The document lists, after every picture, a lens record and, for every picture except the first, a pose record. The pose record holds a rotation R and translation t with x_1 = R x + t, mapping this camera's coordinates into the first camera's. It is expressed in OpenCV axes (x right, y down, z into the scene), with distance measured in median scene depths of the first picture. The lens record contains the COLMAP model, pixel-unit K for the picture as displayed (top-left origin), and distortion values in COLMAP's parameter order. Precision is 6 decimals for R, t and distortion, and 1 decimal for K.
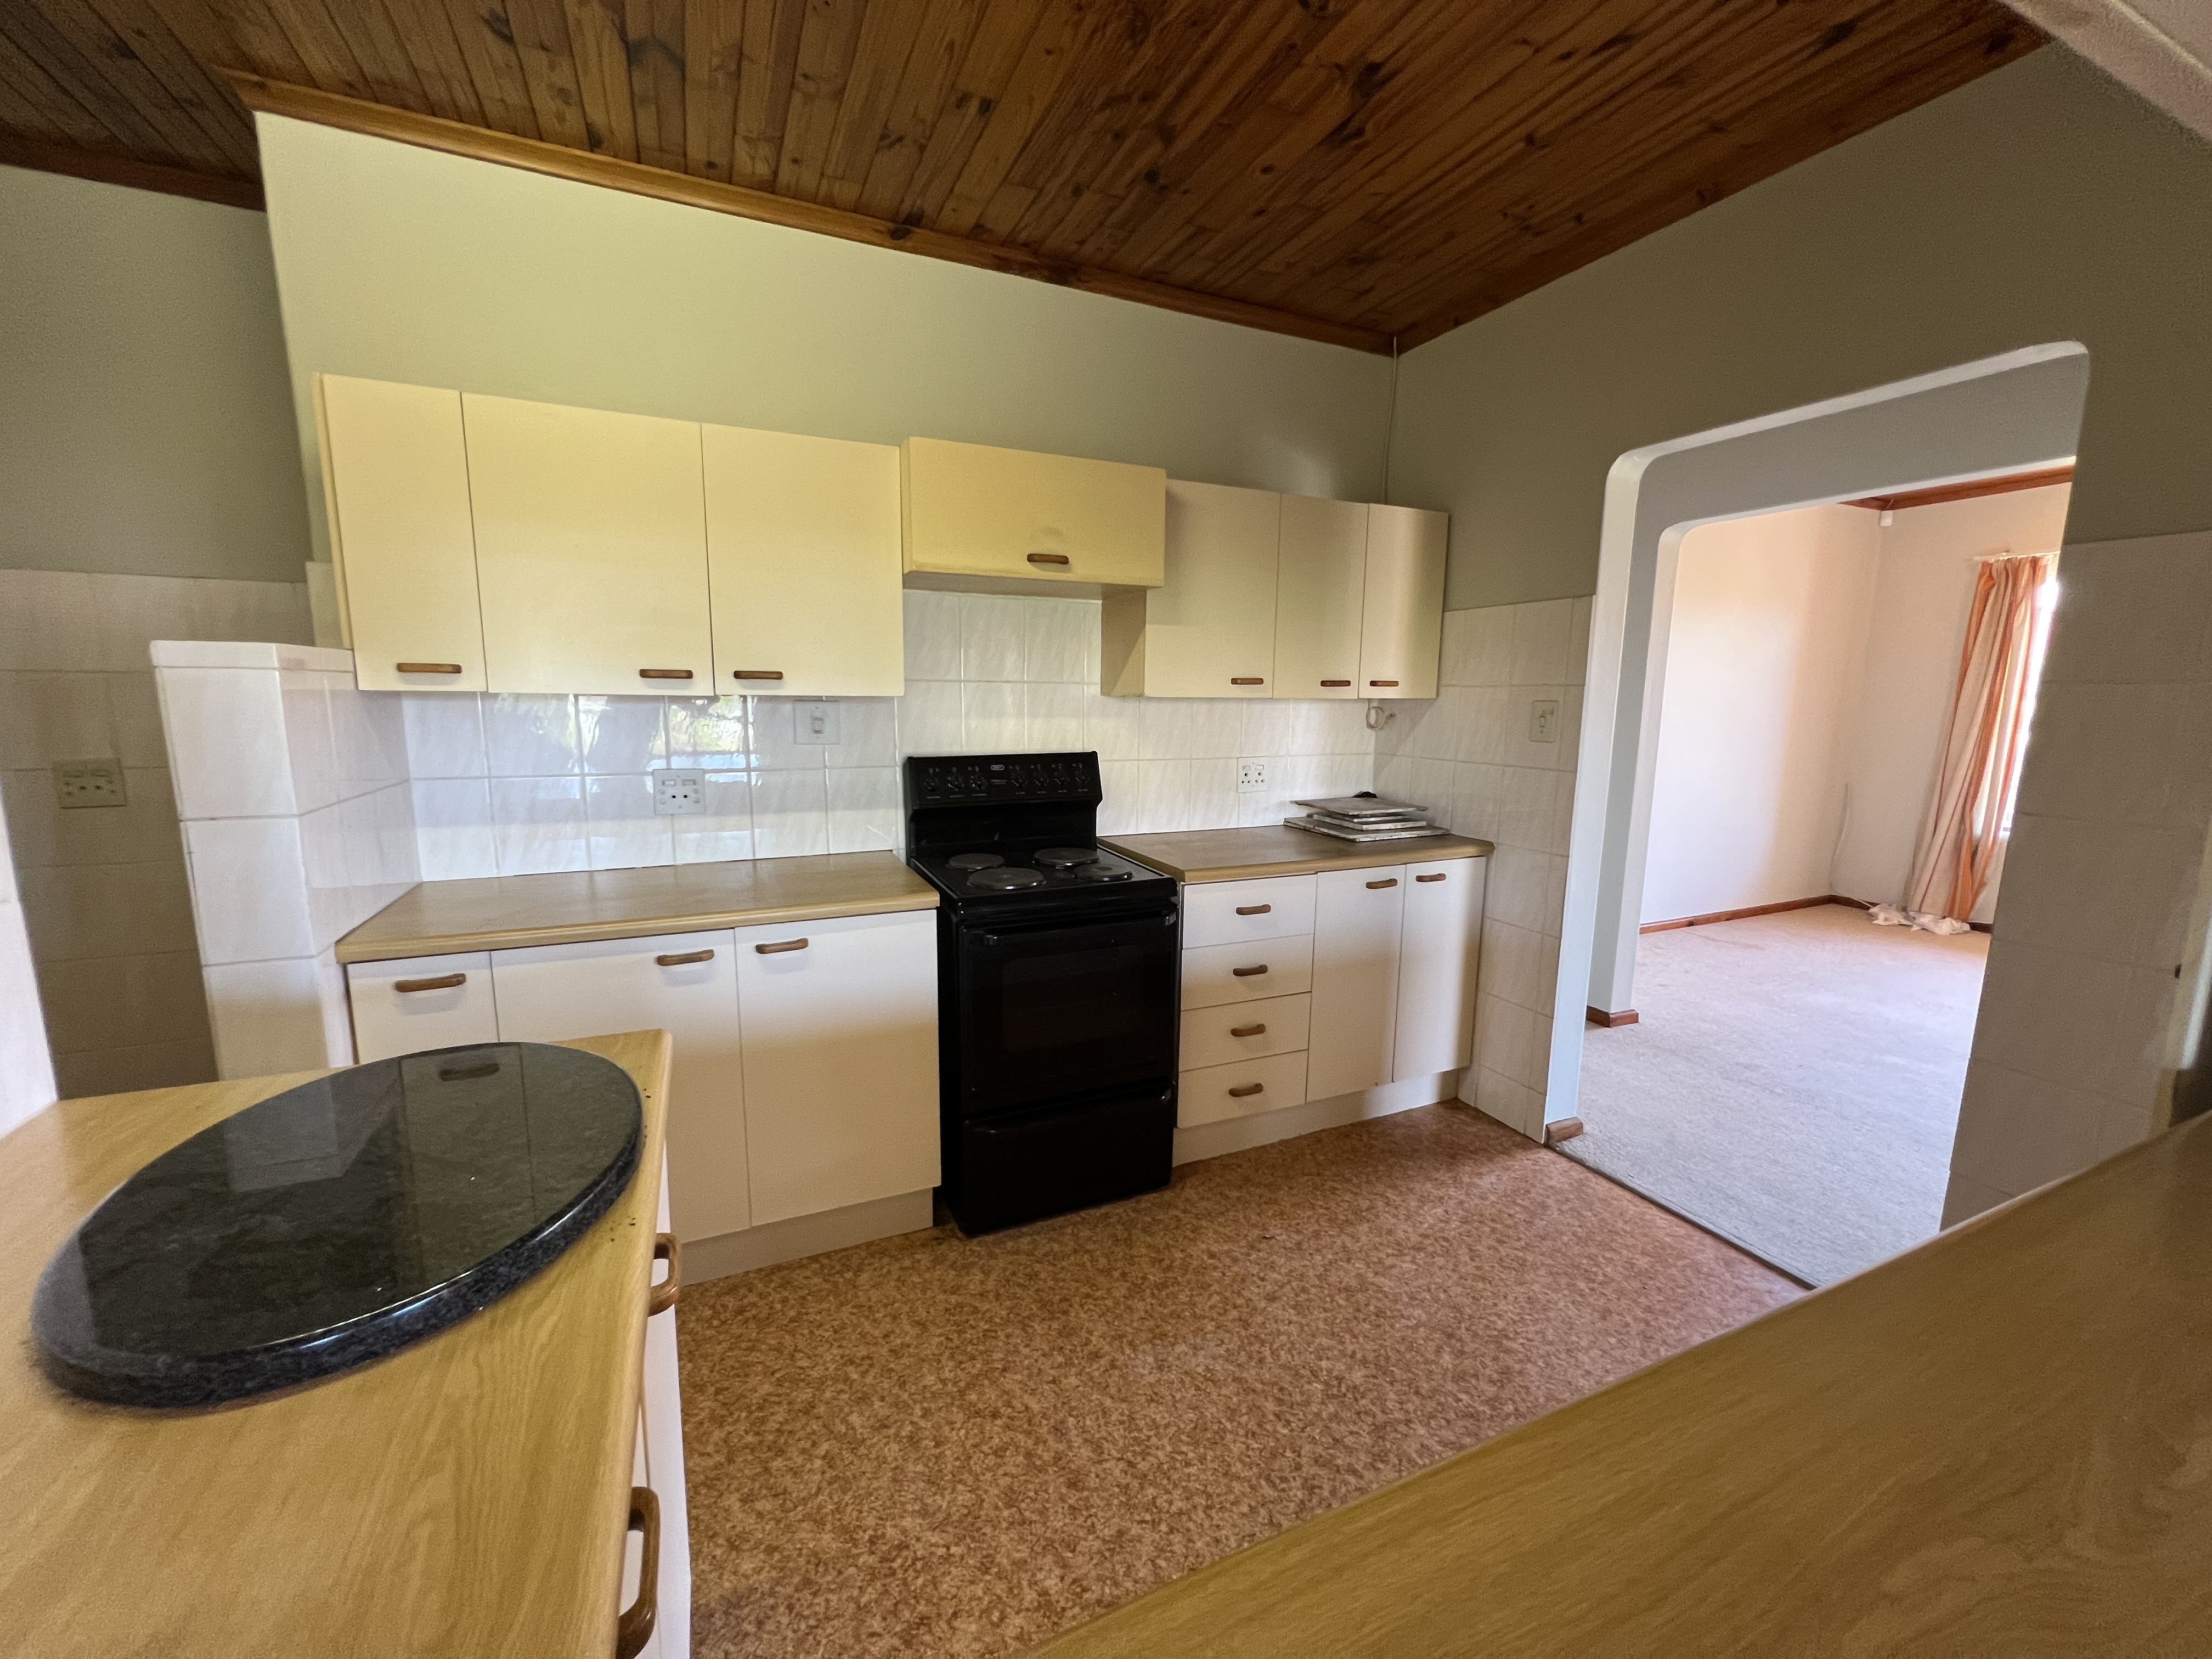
lens RADIAL K [[877.9, 0, 1104.5], [0, 877.9, 833.0], [0, 0, 1]] dist [-0.005075, 0.000683]
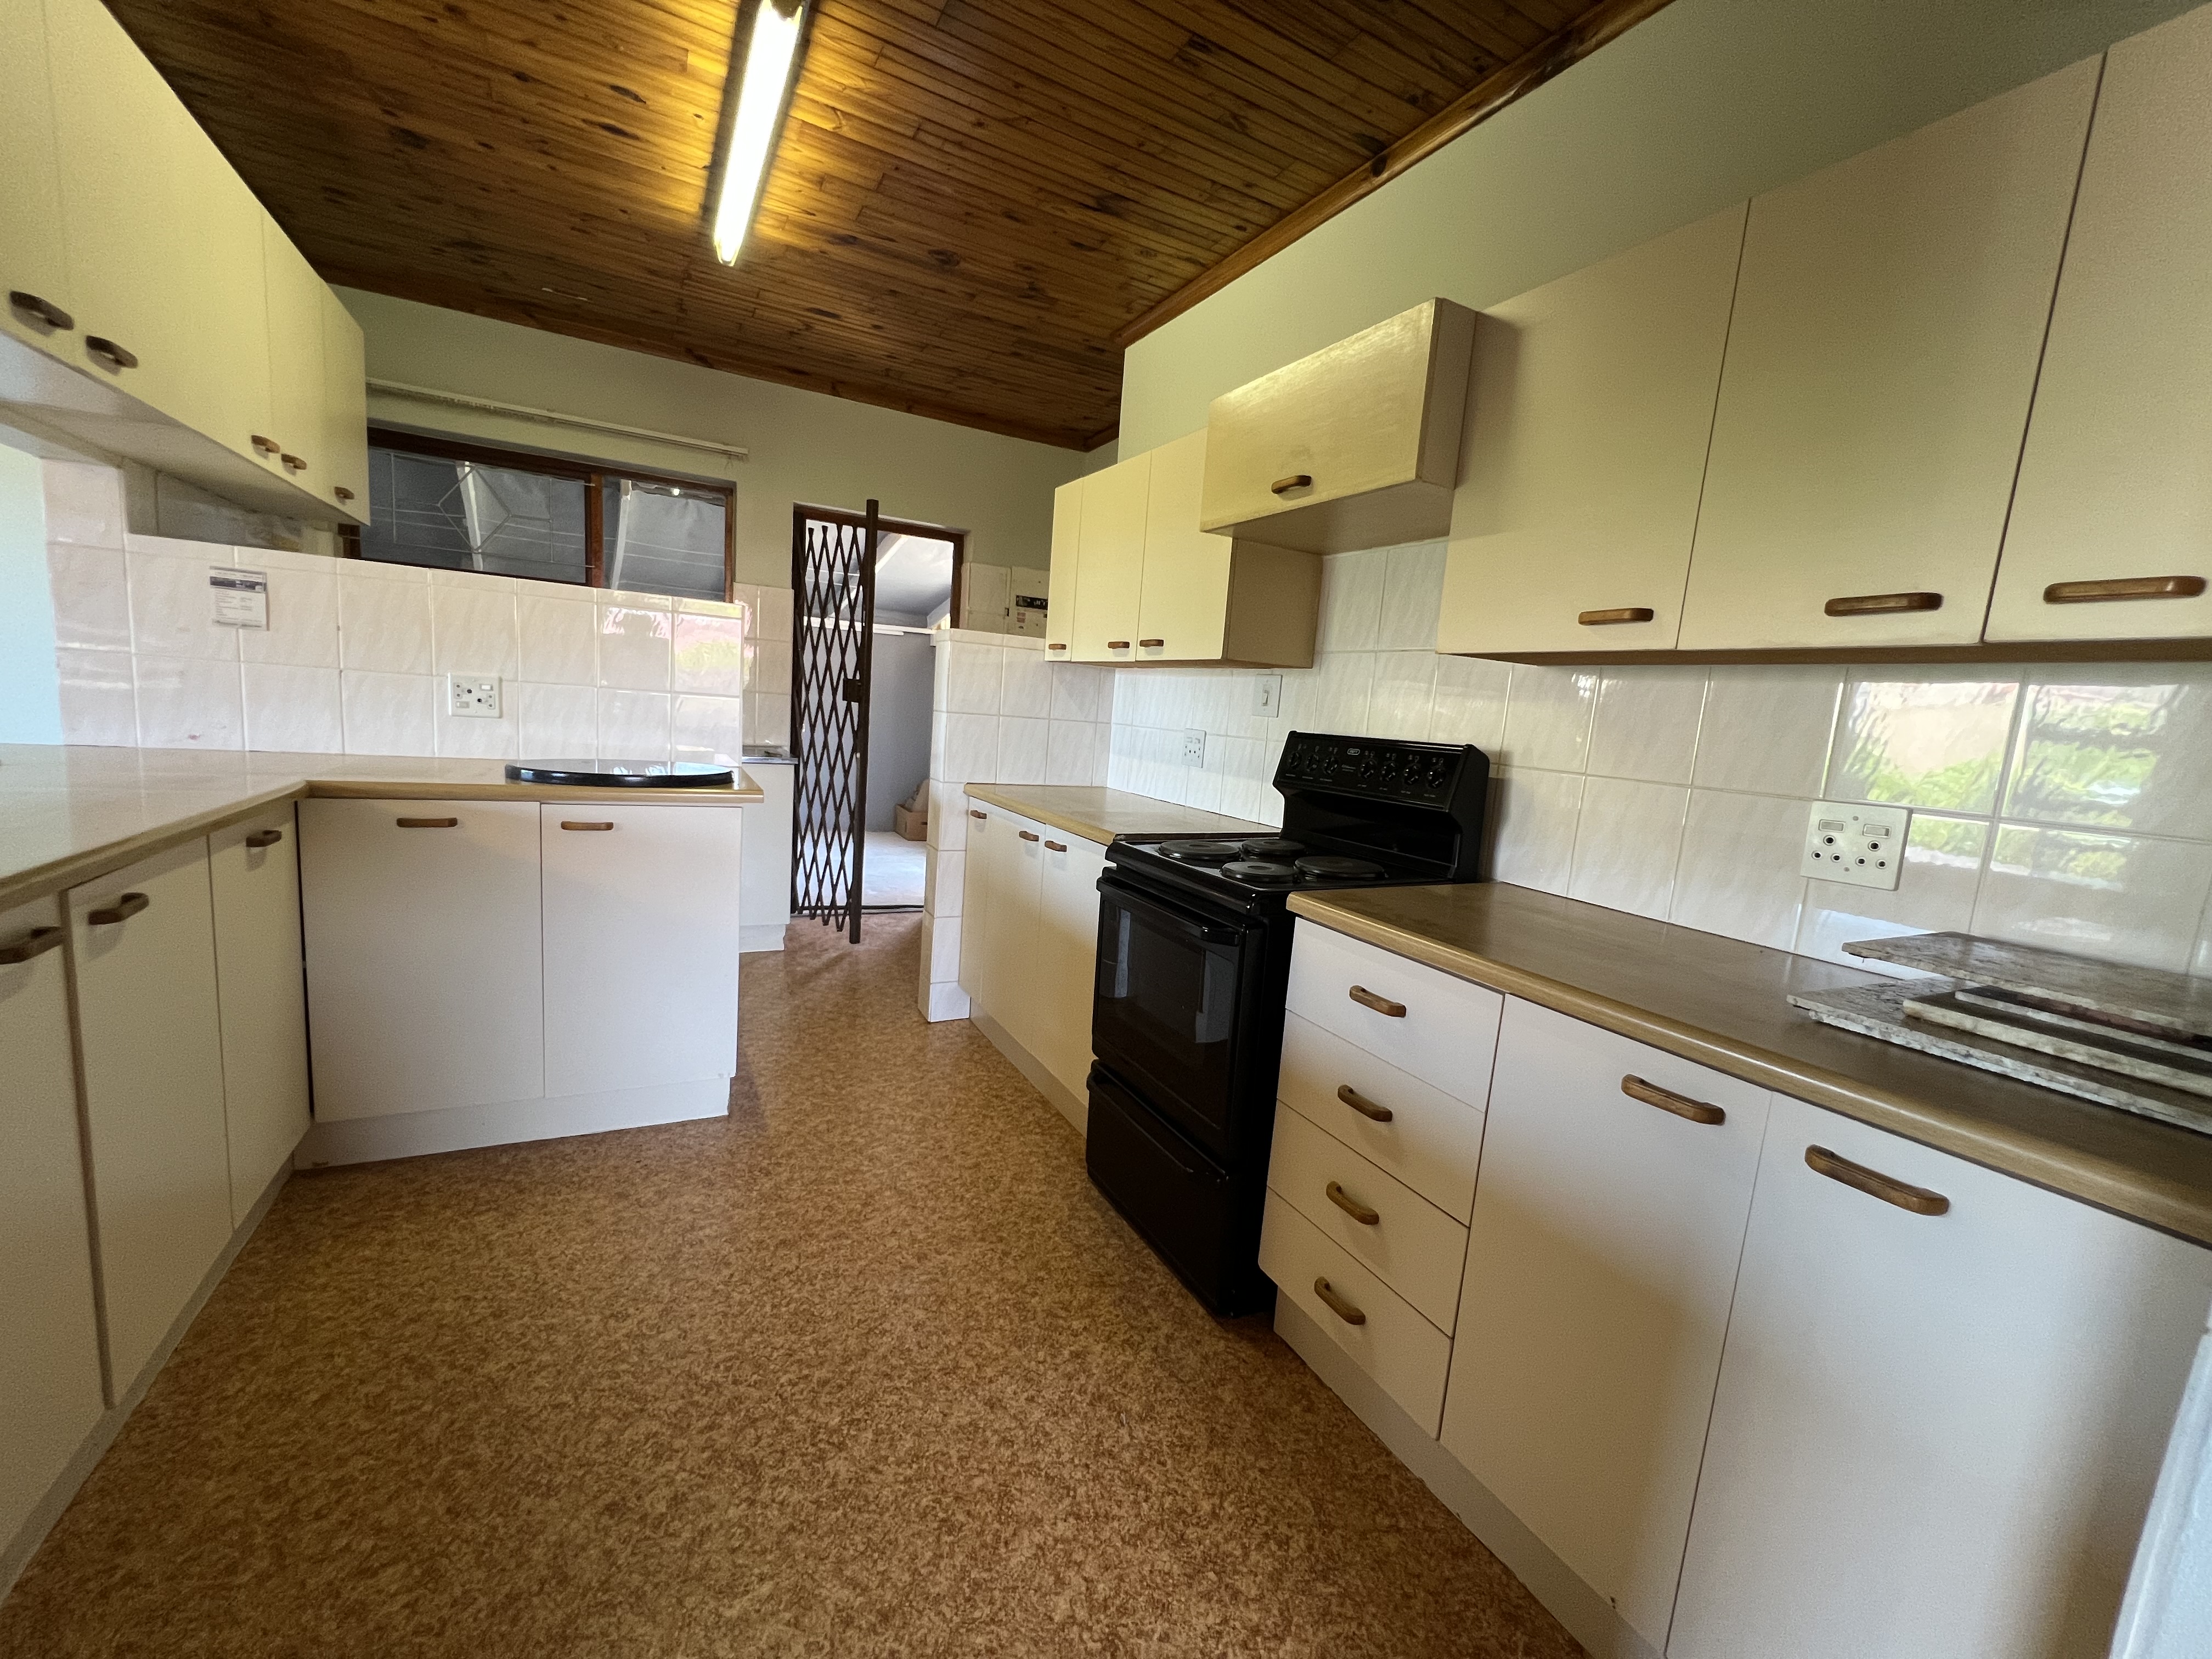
lens RADIAL K [[877.9, 0, 1106.2], [0, 877.9, 835.0], [0, 0, 1]] dist [-0.005075, 0.000683]
pose [[0.066128, 0.140215, -0.987910, 0.710534], [-0.233704, 0.964714, 0.121280, -0.046911], [0.970057, 0.222858, 0.096563, 0.740329]]
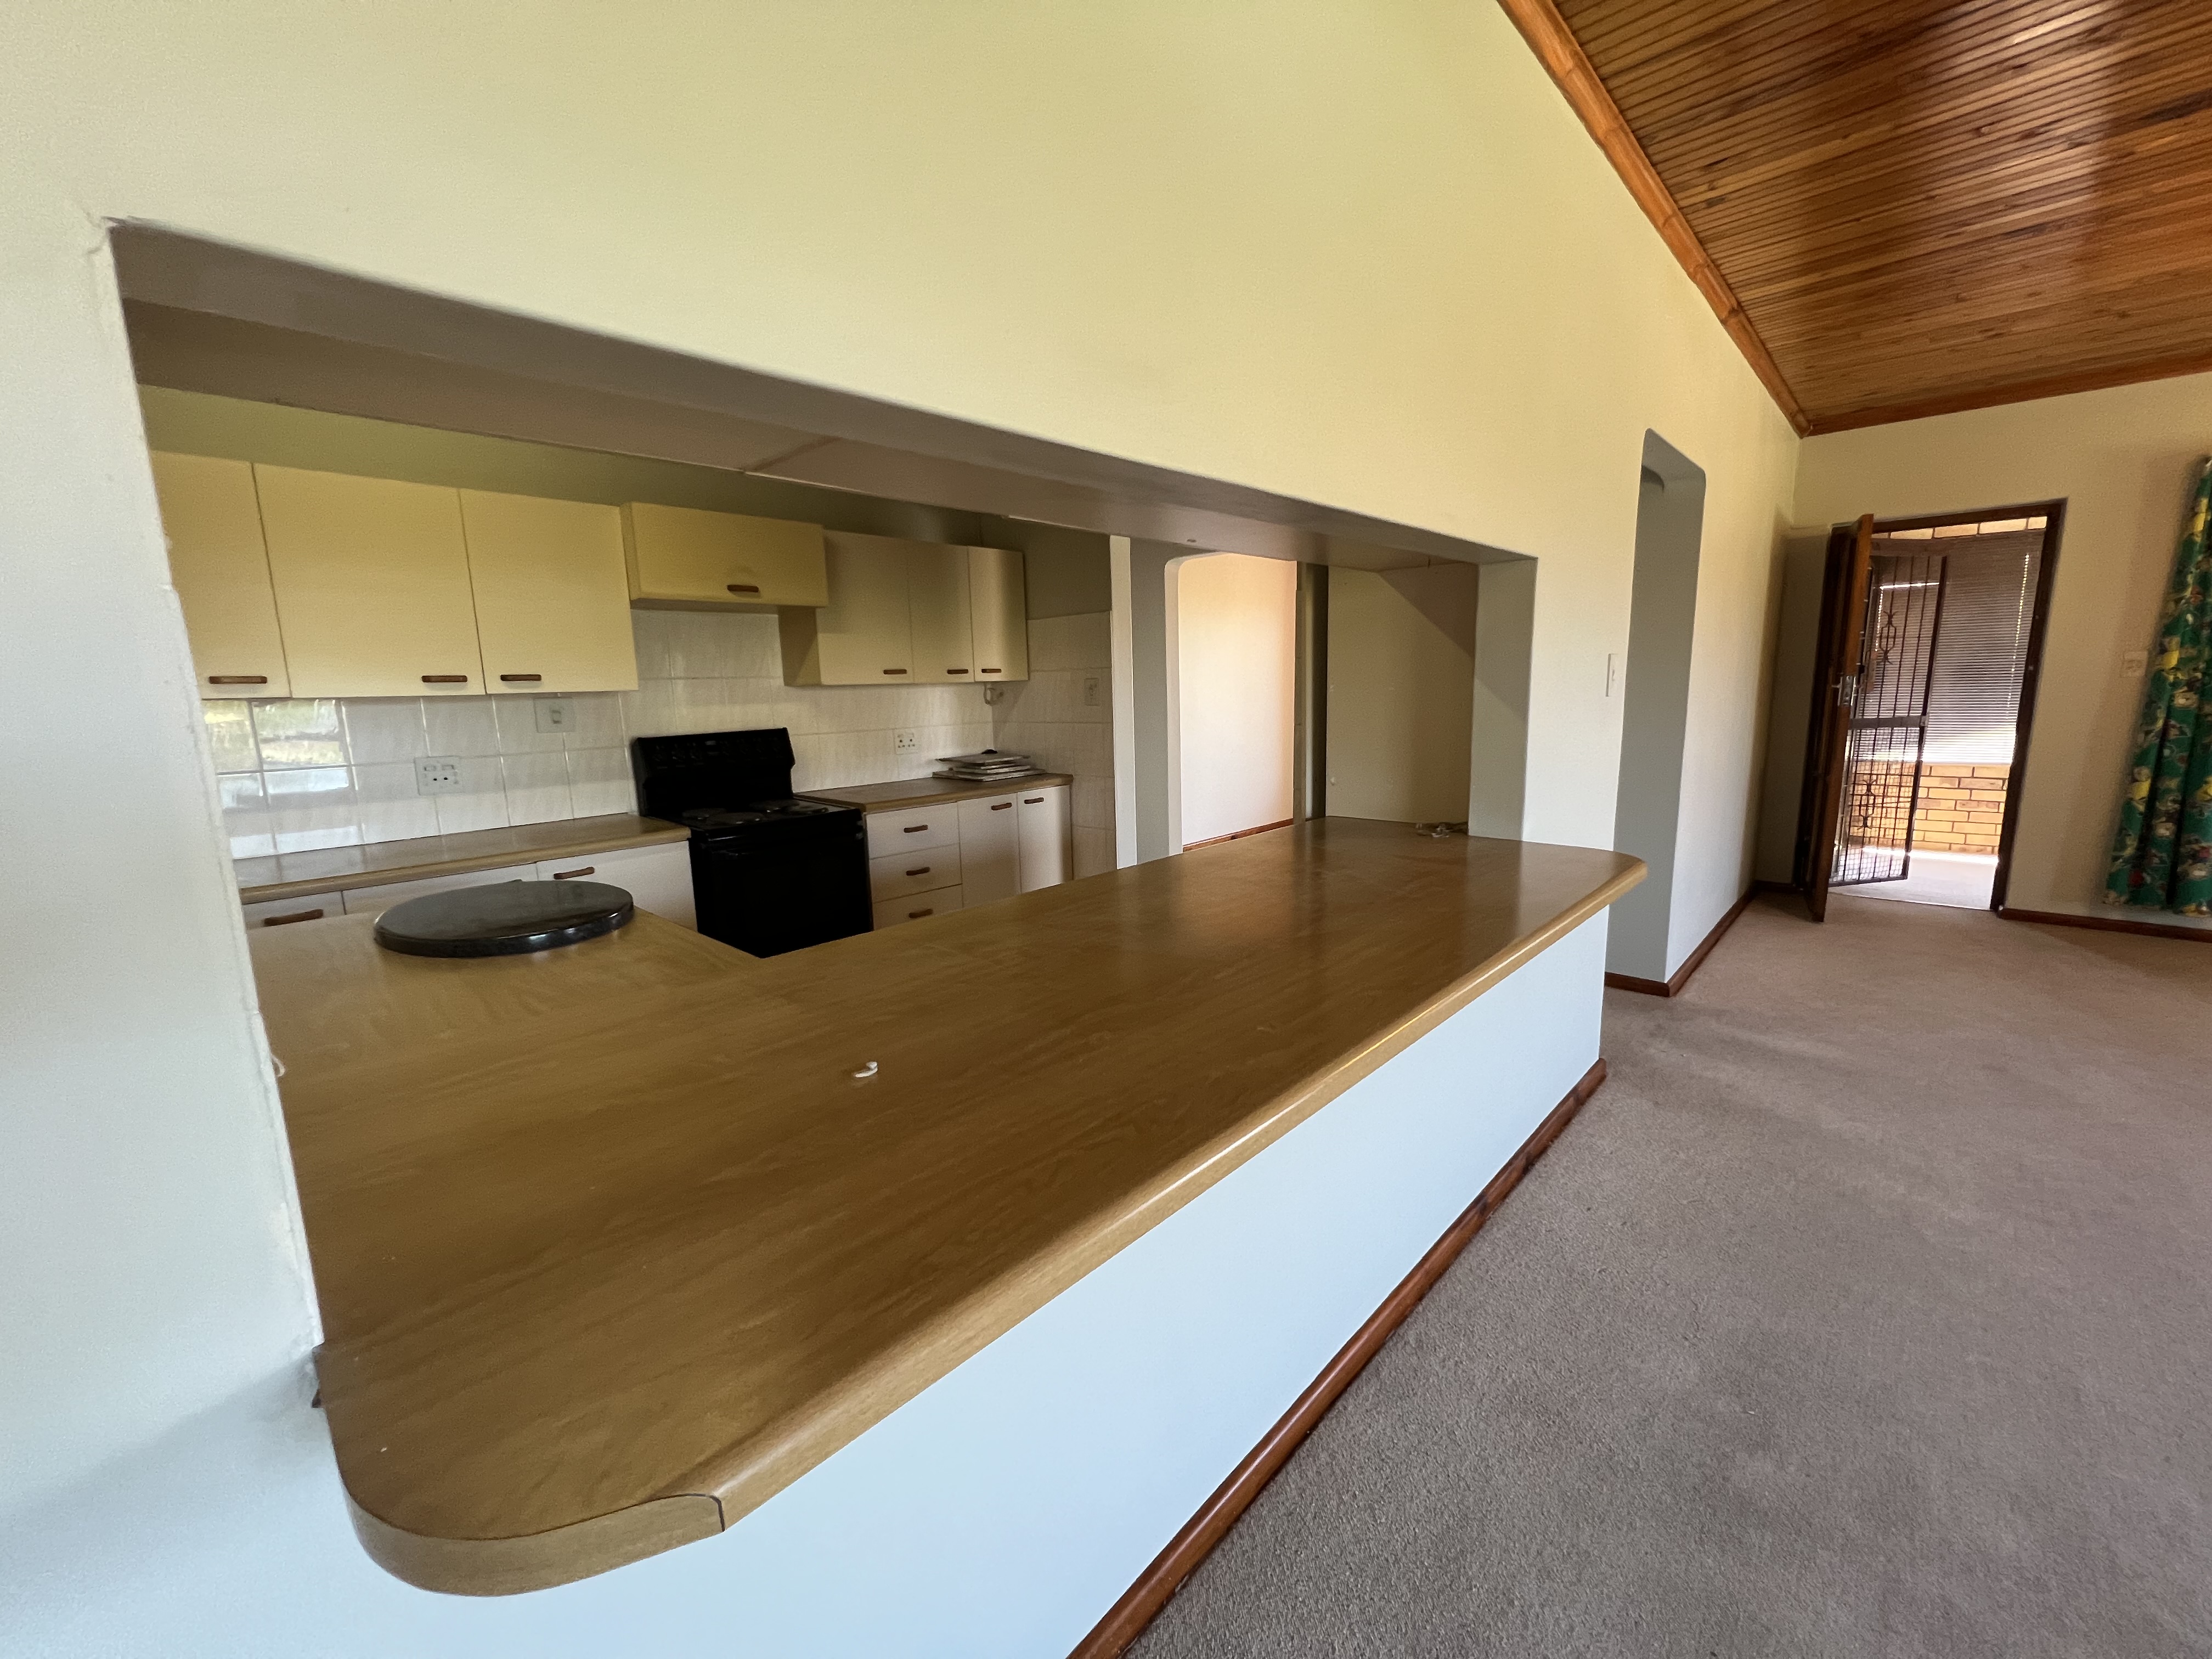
lens RADIAL K [[877.9, 0, 1106.3], [0, 877.9, 836.5], [0, 0, 1]] dist [-0.005075, 0.000683]
pose [[0.922592, -0.100202, 0.372537, -0.081101], [0.096508, 0.994921, 0.028602, 0.088786], [-0.373511, 0.009565, 0.927577, -0.463543]]
